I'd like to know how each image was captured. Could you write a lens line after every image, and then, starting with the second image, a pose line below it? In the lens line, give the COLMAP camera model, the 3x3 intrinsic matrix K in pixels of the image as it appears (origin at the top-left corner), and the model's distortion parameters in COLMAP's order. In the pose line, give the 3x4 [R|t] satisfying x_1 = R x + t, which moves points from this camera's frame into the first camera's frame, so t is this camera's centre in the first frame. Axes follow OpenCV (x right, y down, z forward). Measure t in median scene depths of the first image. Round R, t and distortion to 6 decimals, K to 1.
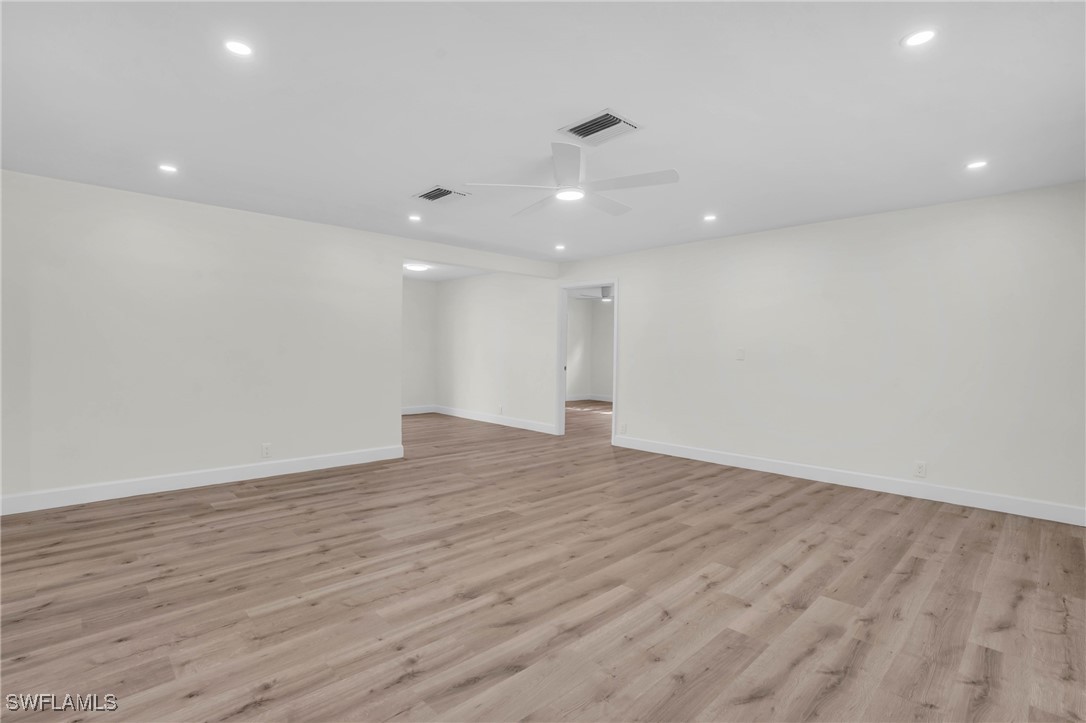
lens RADIAL K [[508.8, 0, 548.6], [0, 508.8, 357.1], [0, 0, 1]] dist [-0.066195, 0.021425]
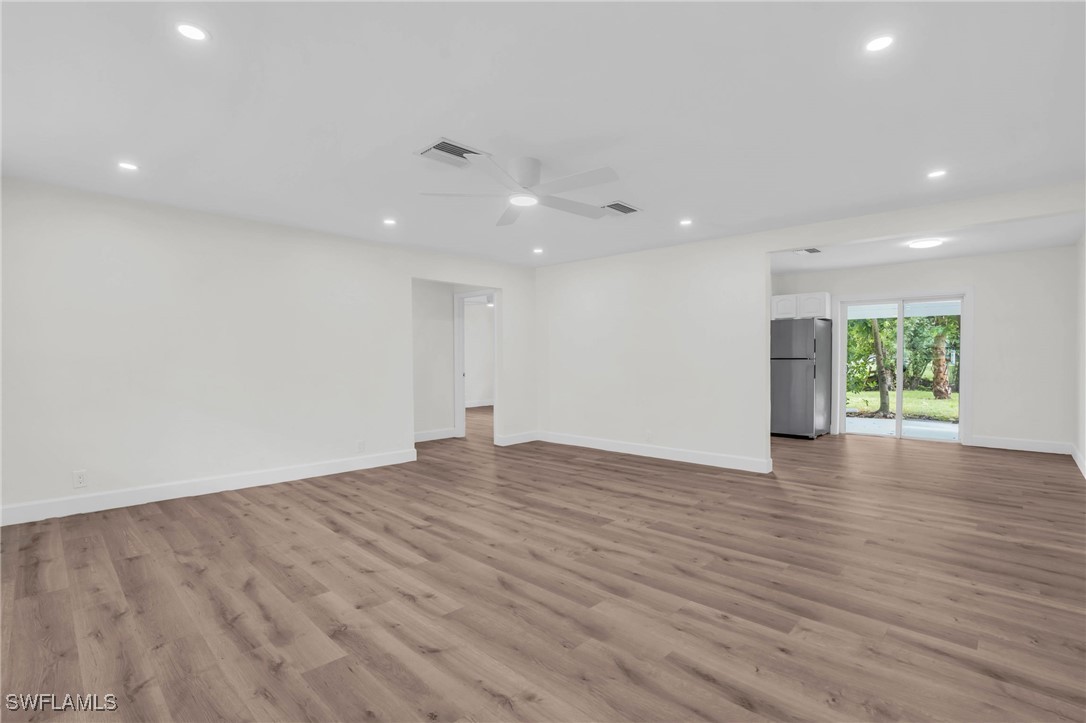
lens RADIAL K [[508.8, 0, 548.6], [0, 508.8, 357.1], [0, 0, 1]] dist [-0.066195, 0.021425]
pose [[0.042908, -0.010327, -0.999026, 1.125292], [-0.007401, 0.999916, -0.010654, 0.000122], [0.999052, 0.007851, 0.042828, 1.051793]]
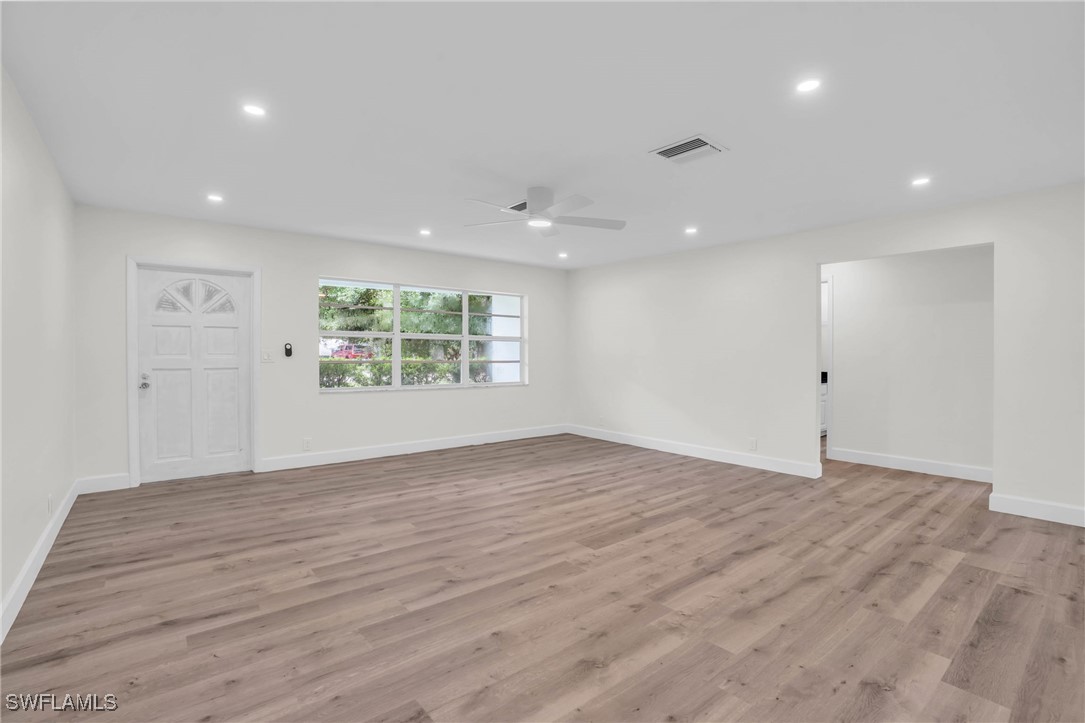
lens RADIAL K [[513.0, 0, 542.5], [0, 513.0, 361.5], [0, 0, 1]] dist [-0.063000, 0.020783]
pose [[-0.995839, -0.016674, 0.089591, -0.083366], [-0.014407, 0.999561, 0.025888, -0.031436], [-0.089983, 0.024490, -0.995642, 2.319347]]
